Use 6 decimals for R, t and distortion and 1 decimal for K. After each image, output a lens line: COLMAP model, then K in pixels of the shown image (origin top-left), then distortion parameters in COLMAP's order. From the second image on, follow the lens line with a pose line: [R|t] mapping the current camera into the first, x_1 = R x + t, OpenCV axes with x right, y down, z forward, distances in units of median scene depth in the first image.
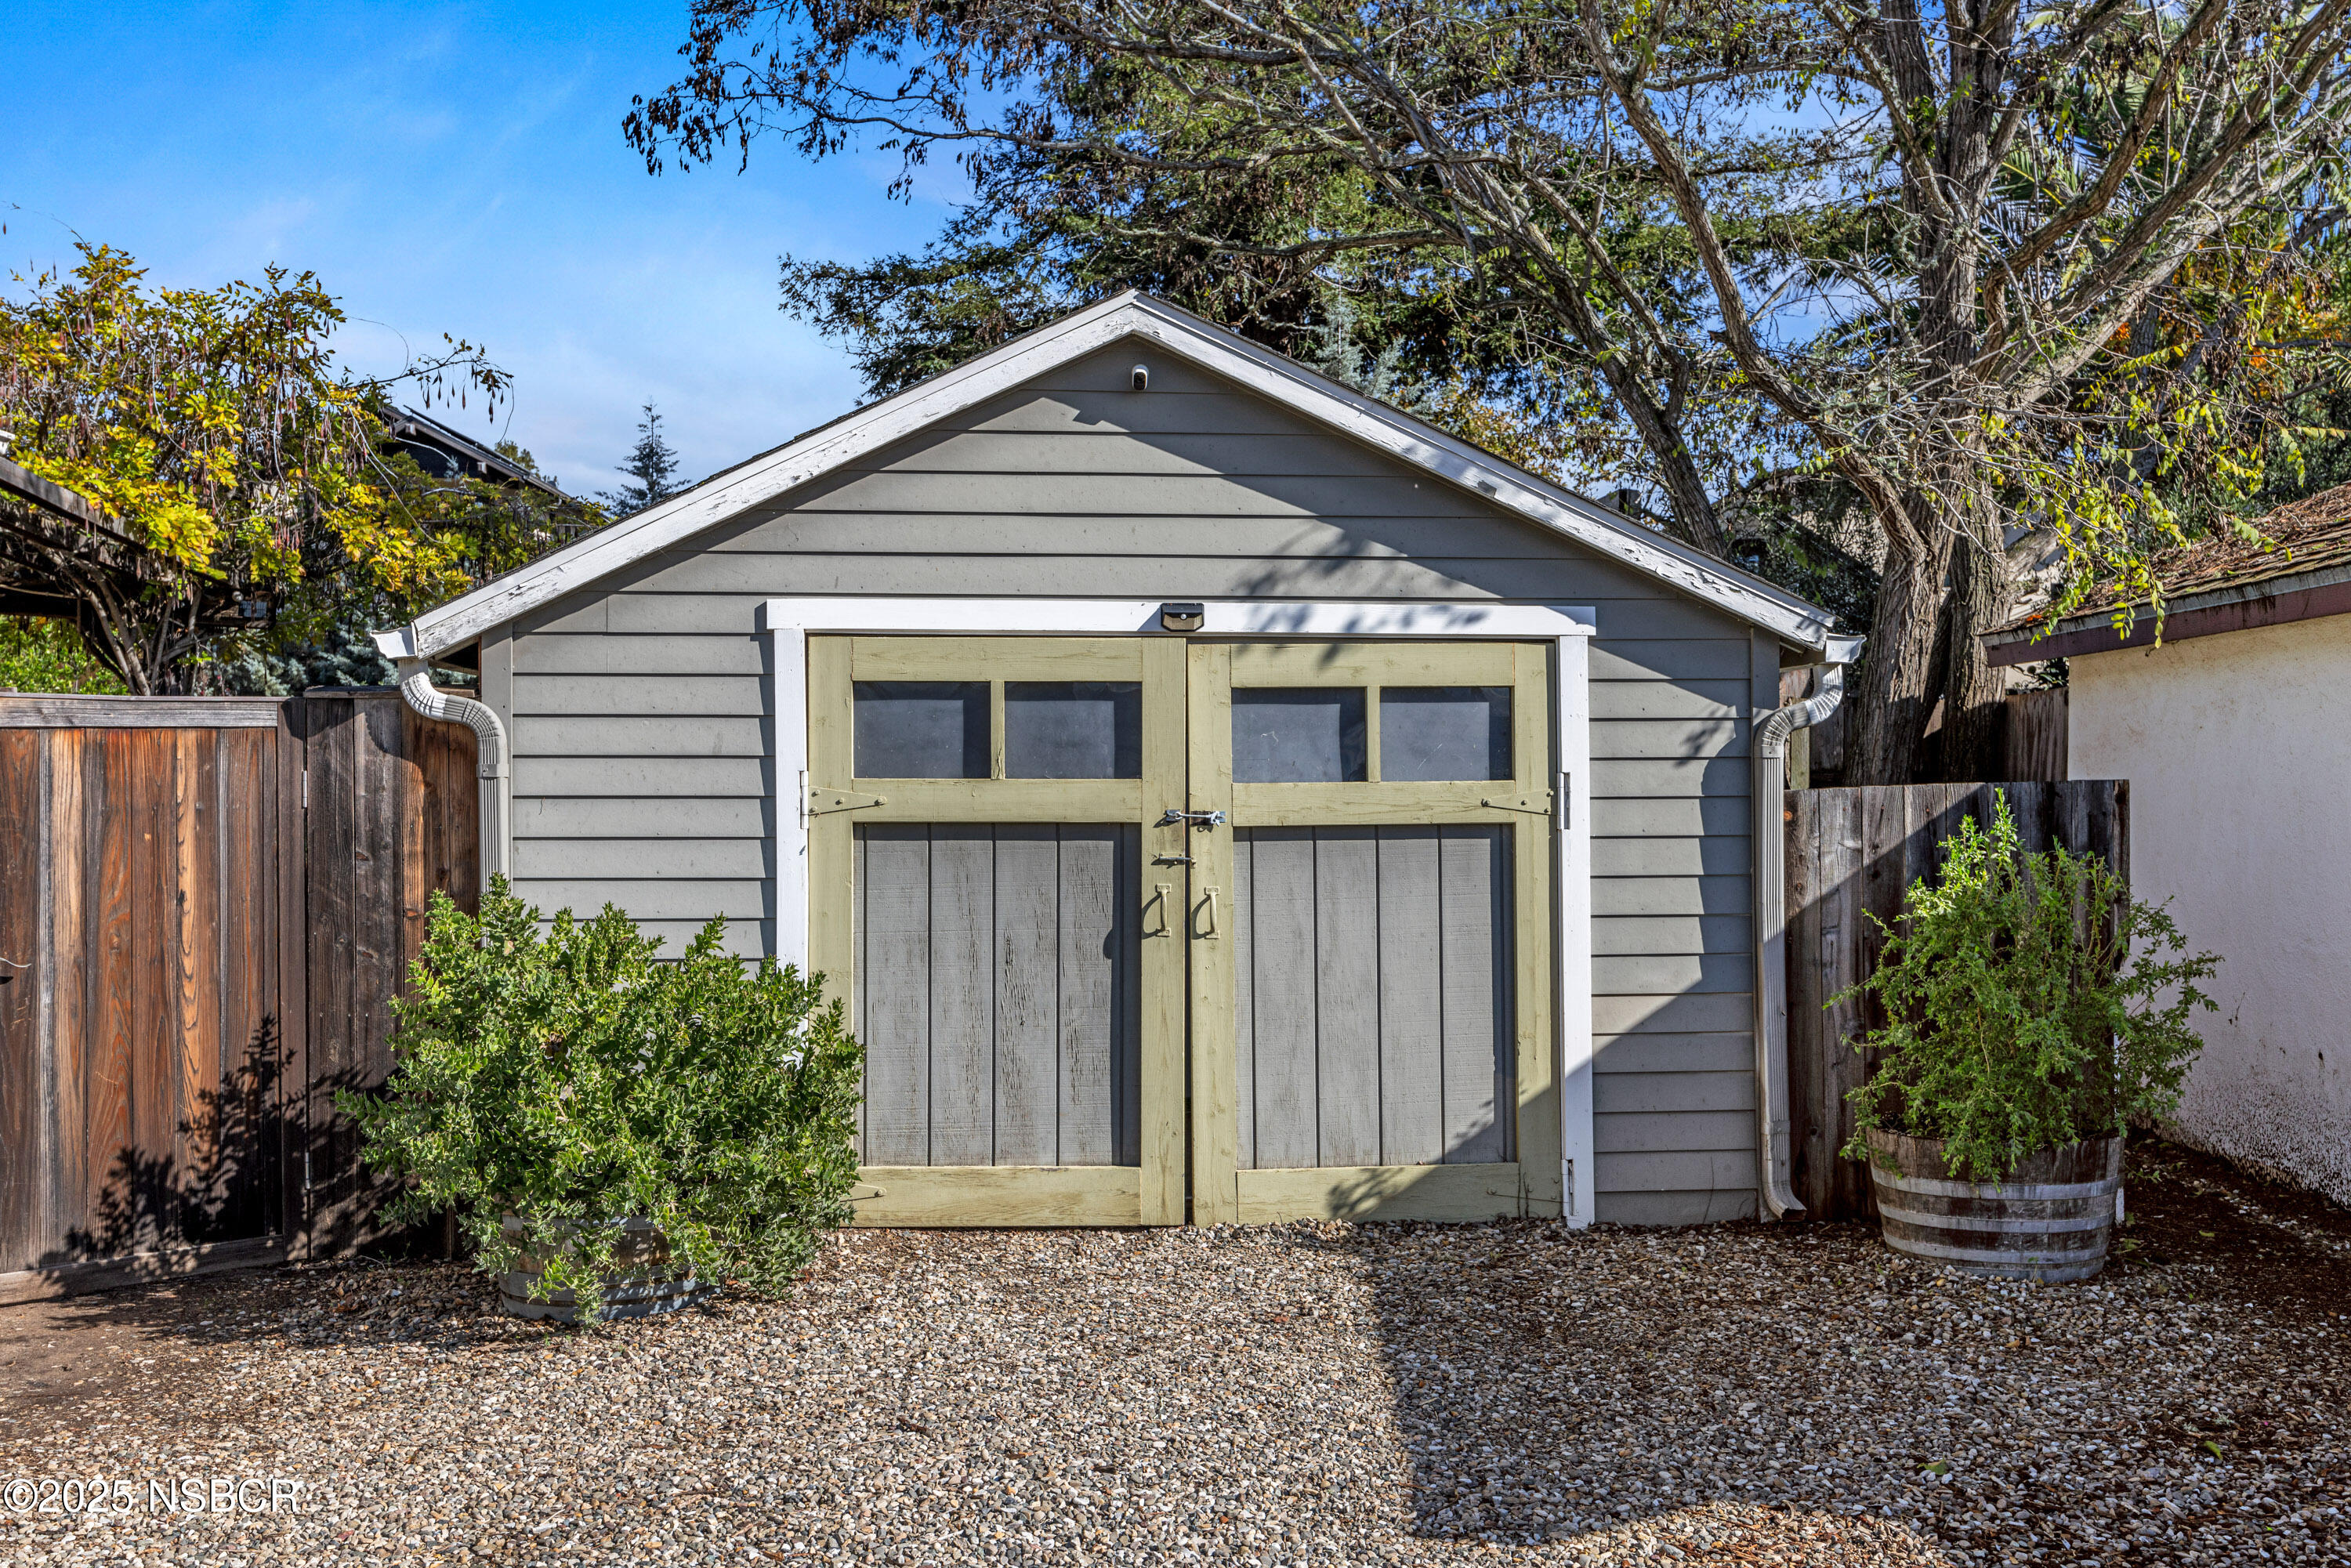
lens RADIAL K [[2340.1, 0, 1180.4], [0, 2340.1, 790.6], [0, 0, 1]] dist [-0.003182, 0.000493]
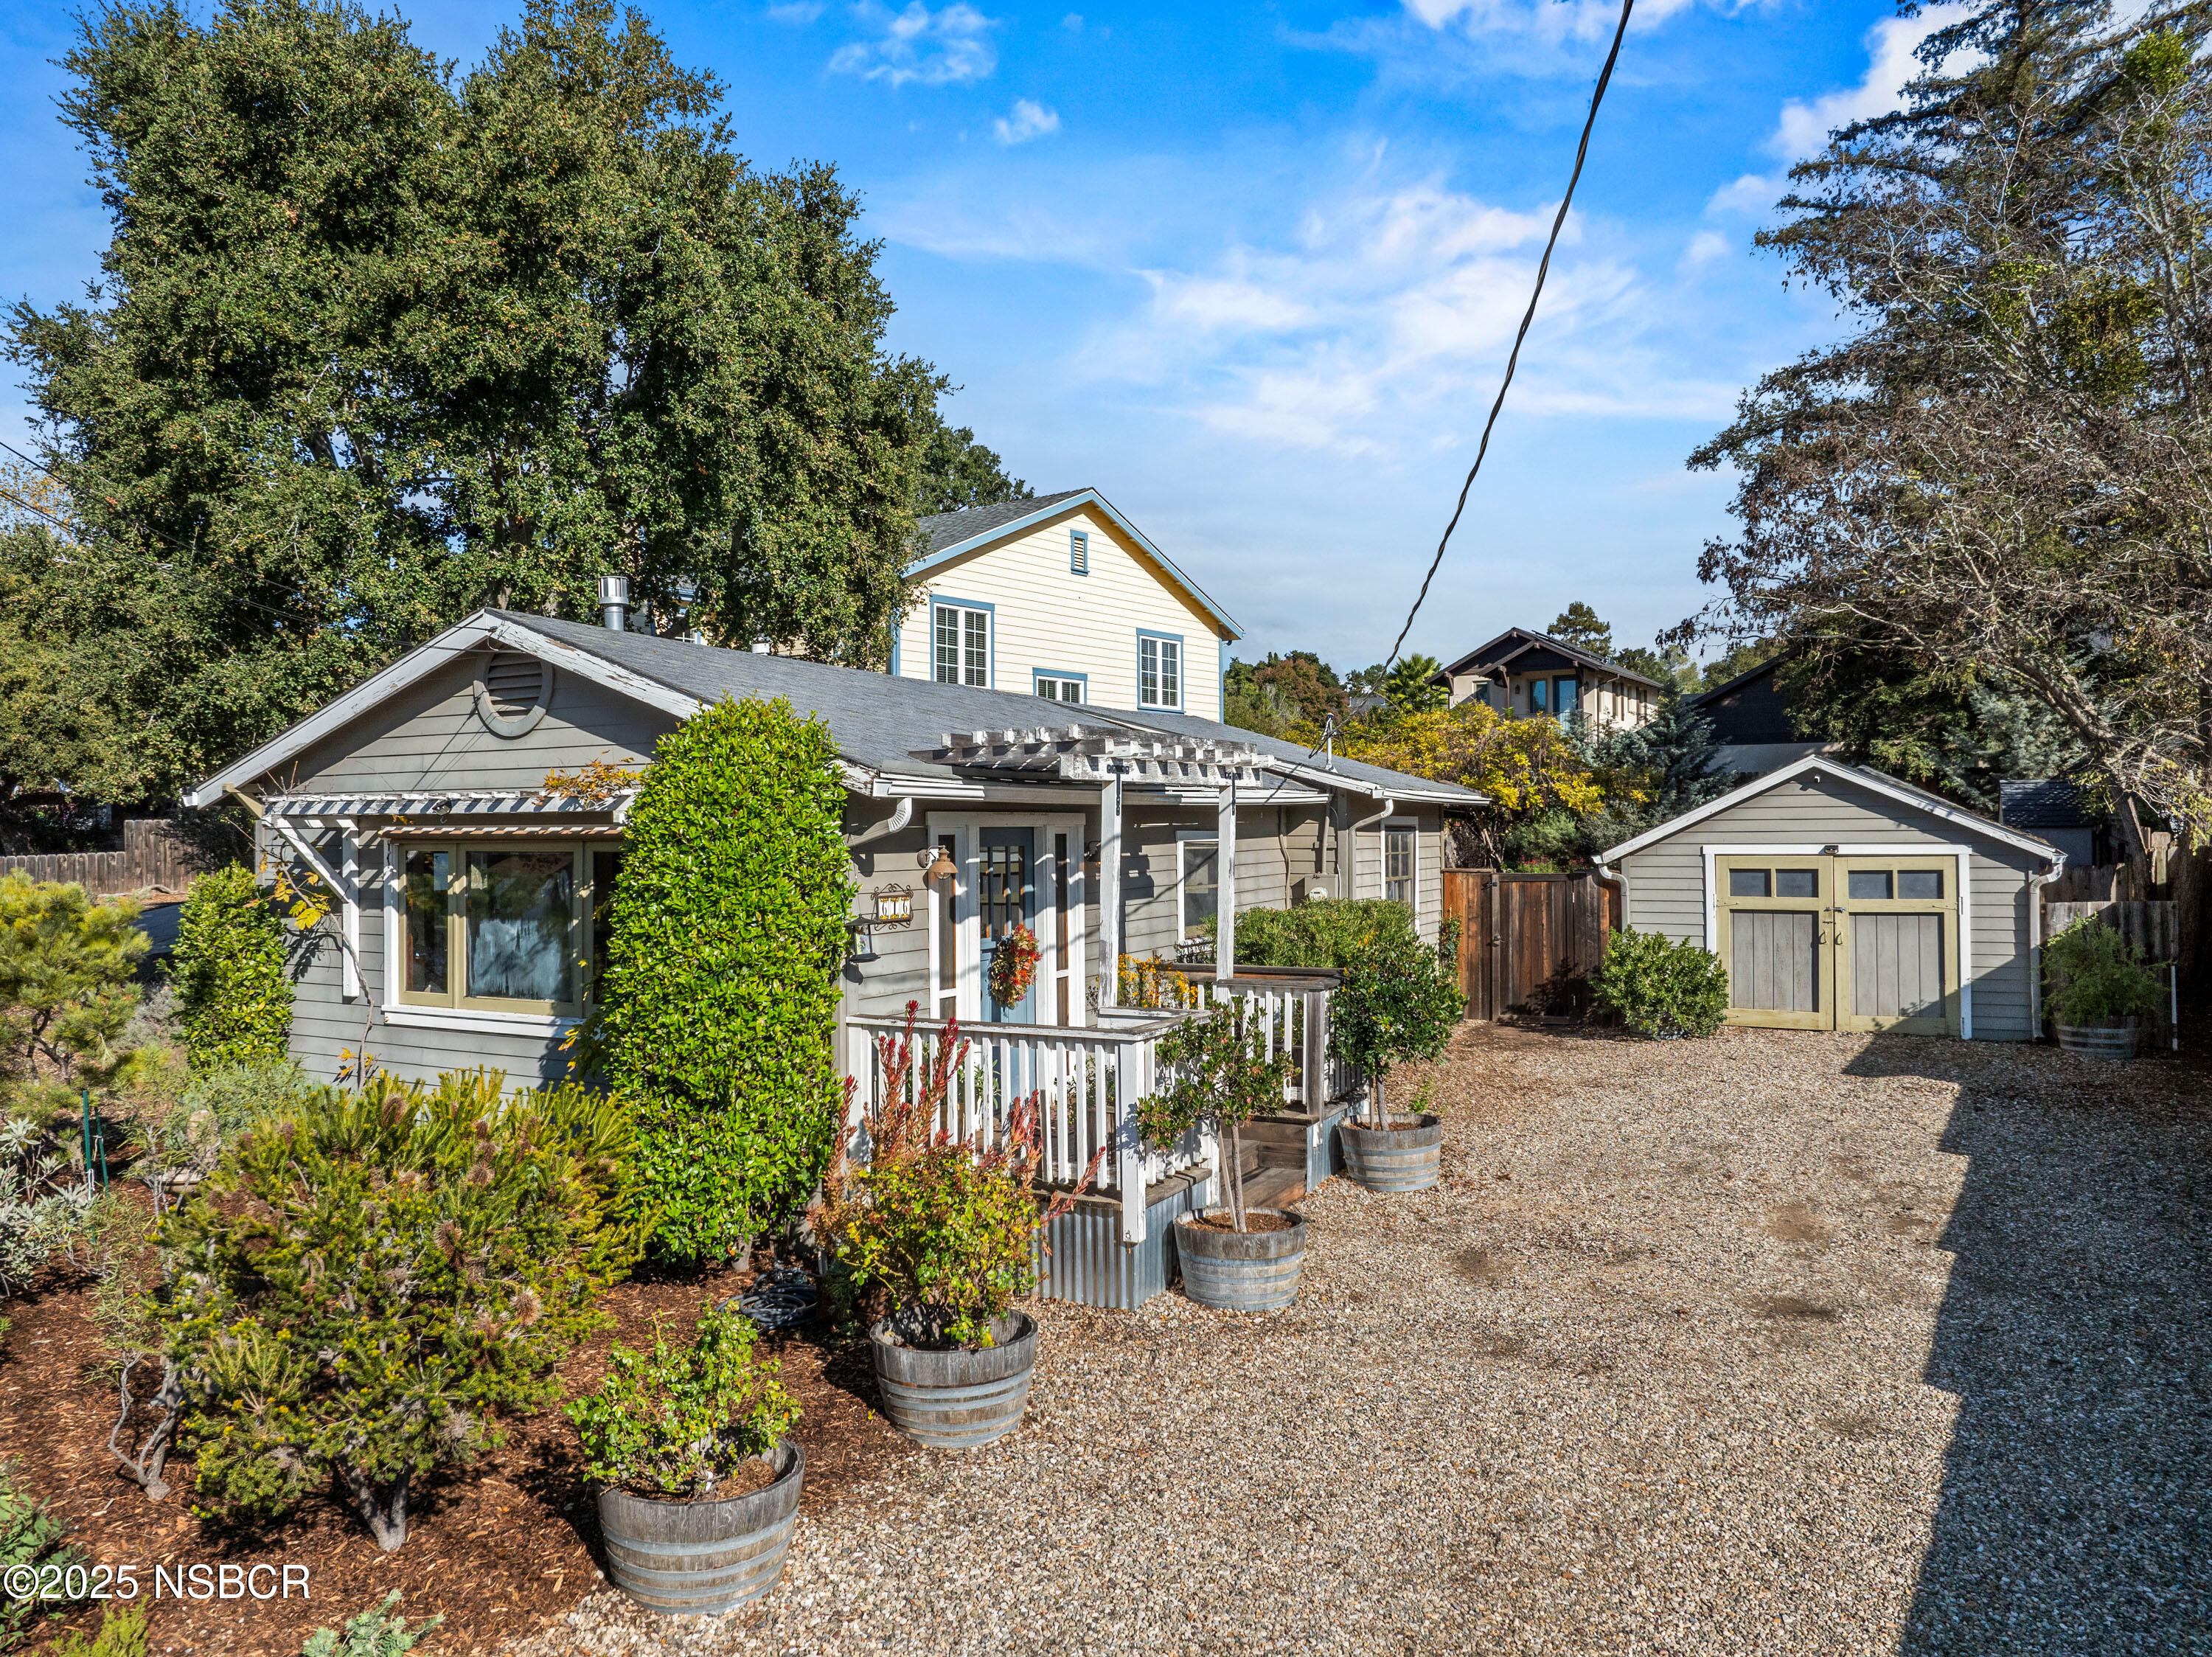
lens RADIAL K [[1543.9, 0, 1106.0], [0, 1543.9, 828.5], [0, 0, 1]] dist [-0.043307, 0.007784]
pose [[0.837666, -0.006923, -0.546140, 0.328407], [0.011549, 0.999921, 0.005038, -0.127891], [0.546061, -0.010528, 0.837679, -1.410205]]
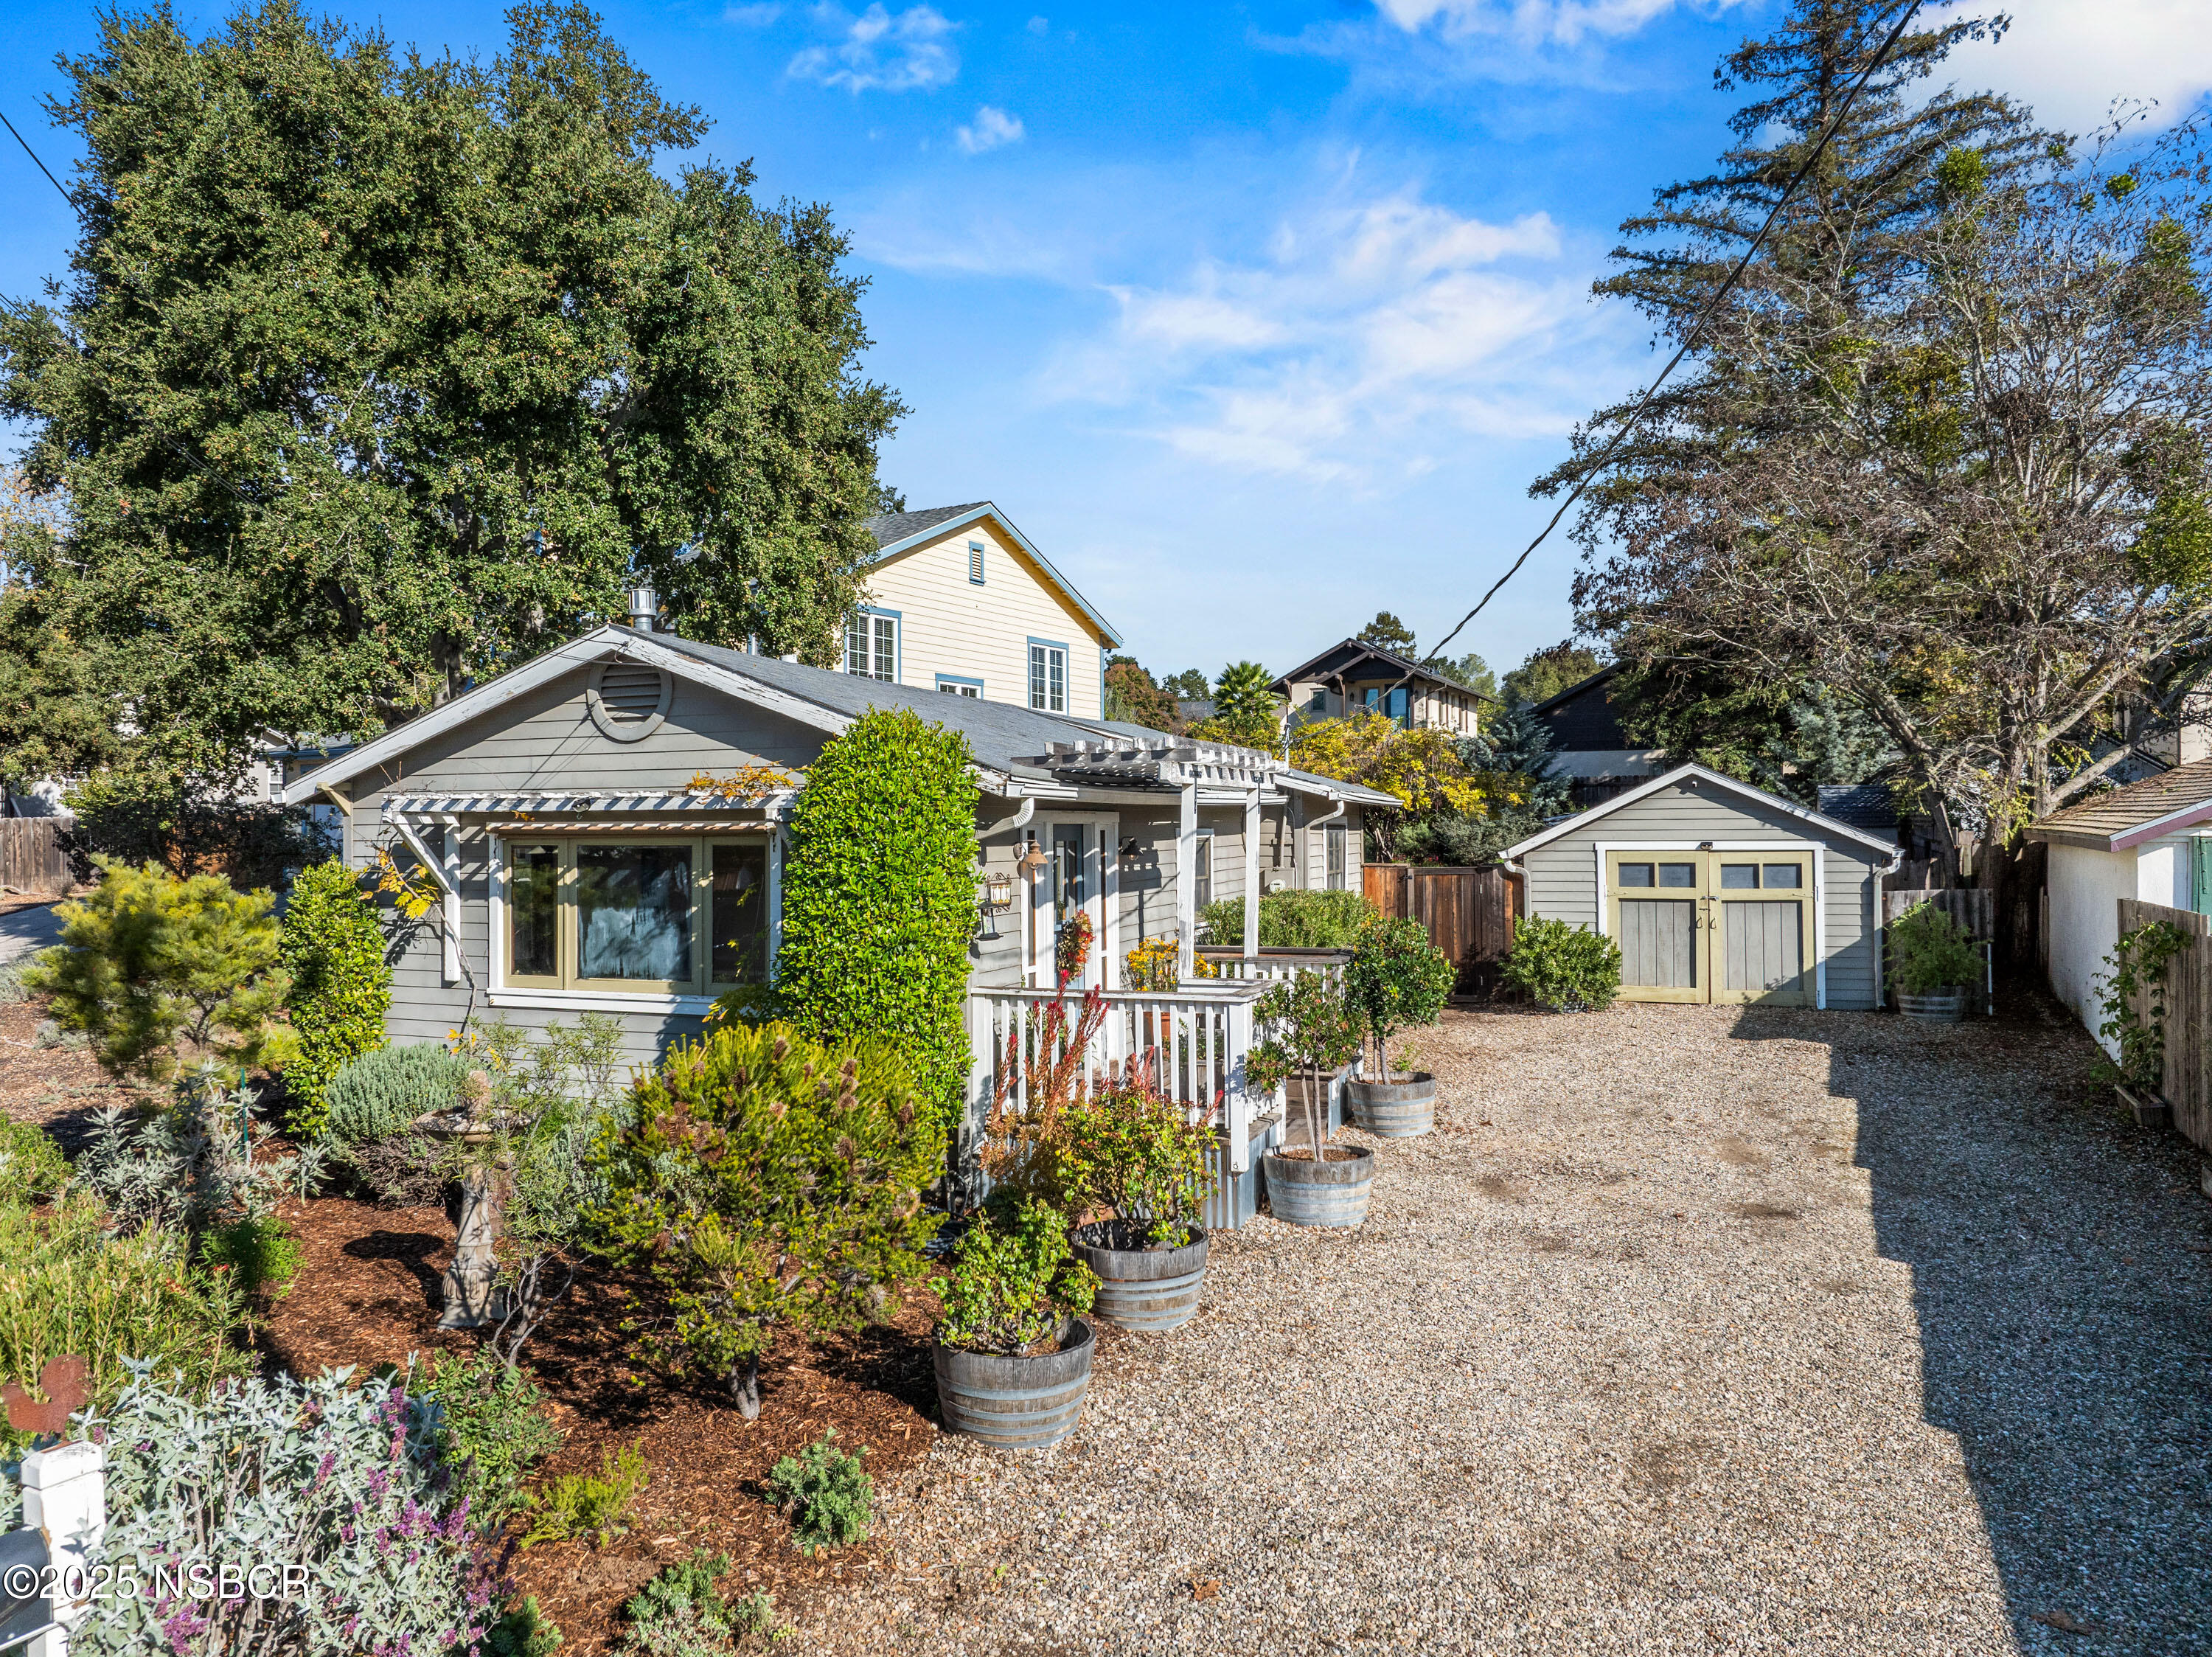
lens RADIAL K [[1536.1, 0, 1106.0], [0, 1536.1, 828.5], [0, 0, 1]] dist [-0.029901, -0.023977]
pose [[0.898720, -0.006416, -0.438475, 0.215476], [0.009936, 0.999934, 0.005733, -0.127153], [0.438410, -0.009509, 0.898725, -1.696665]]
